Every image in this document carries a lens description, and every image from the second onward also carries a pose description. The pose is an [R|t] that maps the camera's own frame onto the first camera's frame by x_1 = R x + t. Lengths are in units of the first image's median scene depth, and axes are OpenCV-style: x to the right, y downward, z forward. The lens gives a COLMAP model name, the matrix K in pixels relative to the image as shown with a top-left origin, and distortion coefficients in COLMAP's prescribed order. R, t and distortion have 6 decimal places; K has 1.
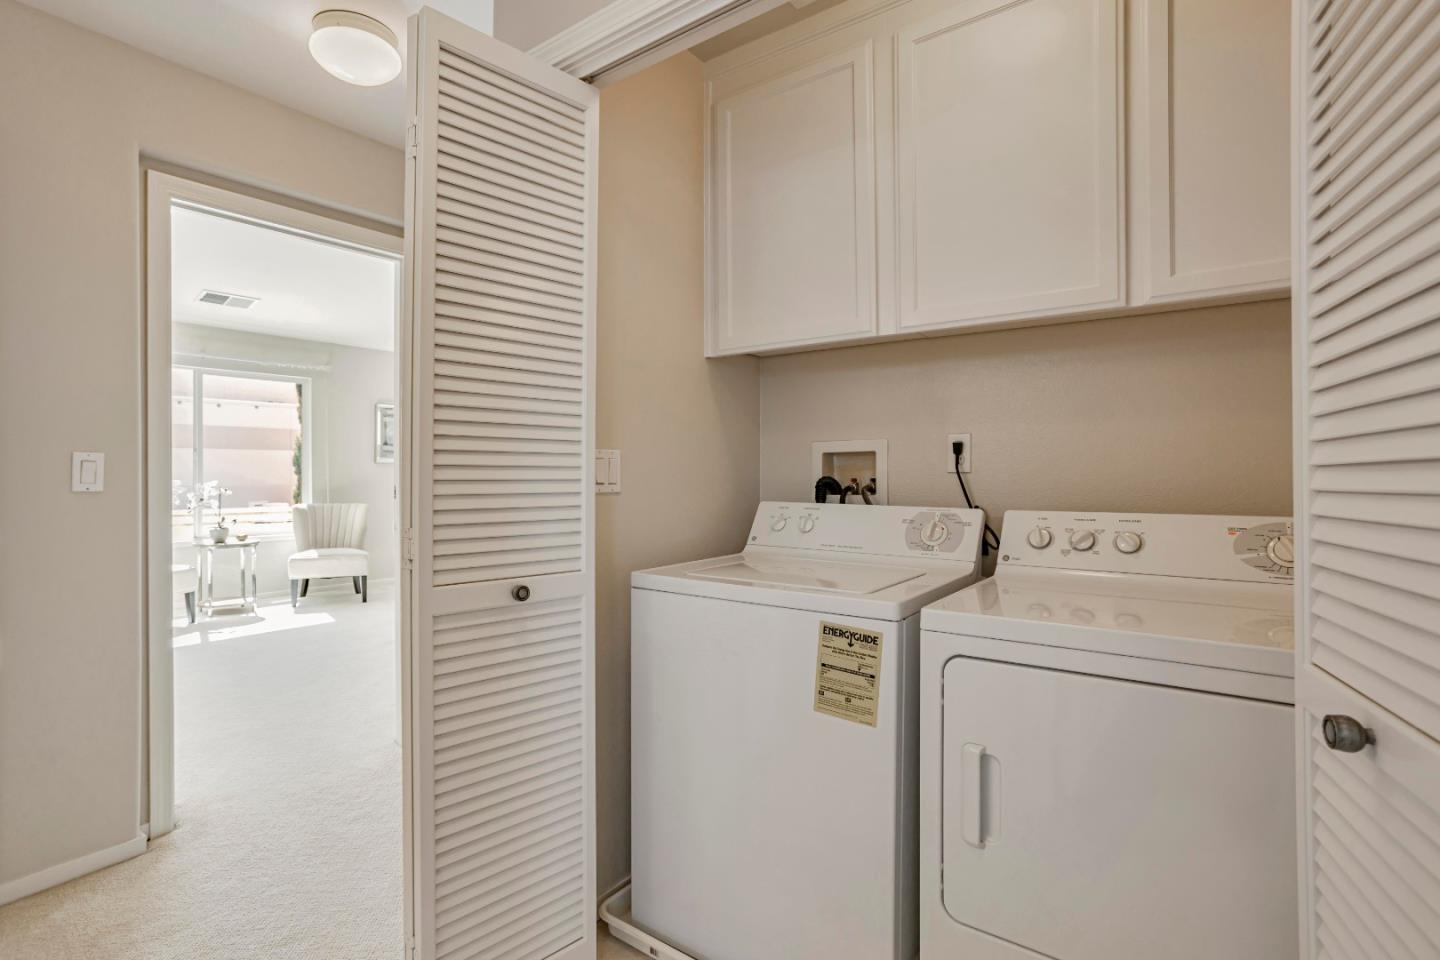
lens RADIAL K [[698.6, 0, 709.1], [0, 698.6, 466.3], [0, 0, 1]] dist [-0.056576, 0.035734]
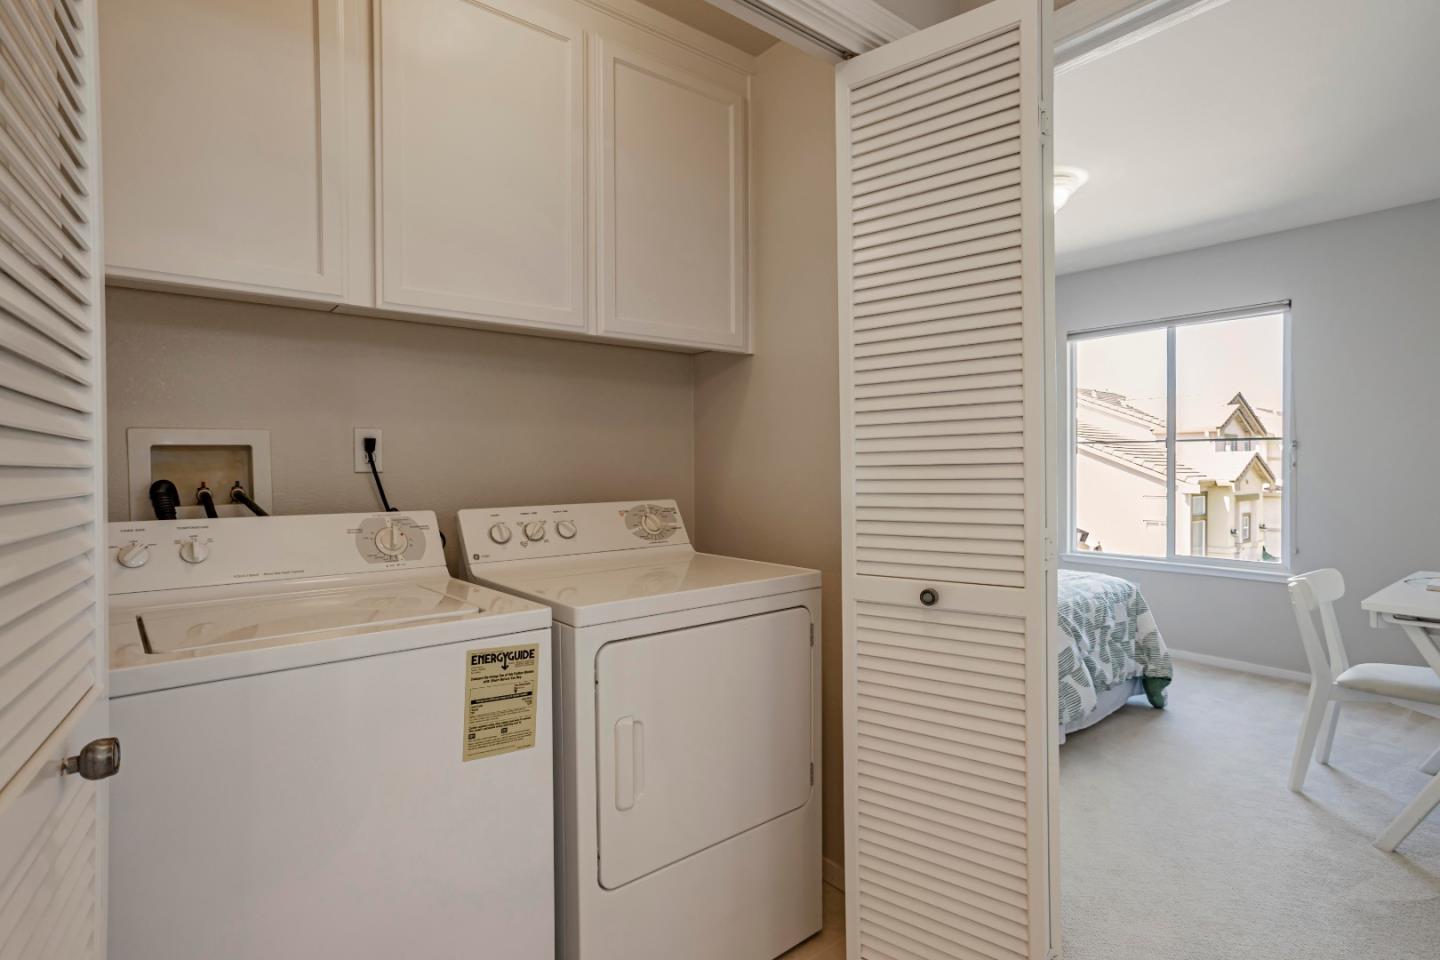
lens RADIAL K [[710.3, 0, 718.0], [0, 710.3, 471.2], [0, 0, 1]] dist [-0.000277, 0.037705]
pose [[0.278857, -0.011362, 0.960265, -0.558649], [-0.001200, 0.999925, 0.012180, -0.005583], [-0.960332, -0.004548, 0.278822, 0.455805]]
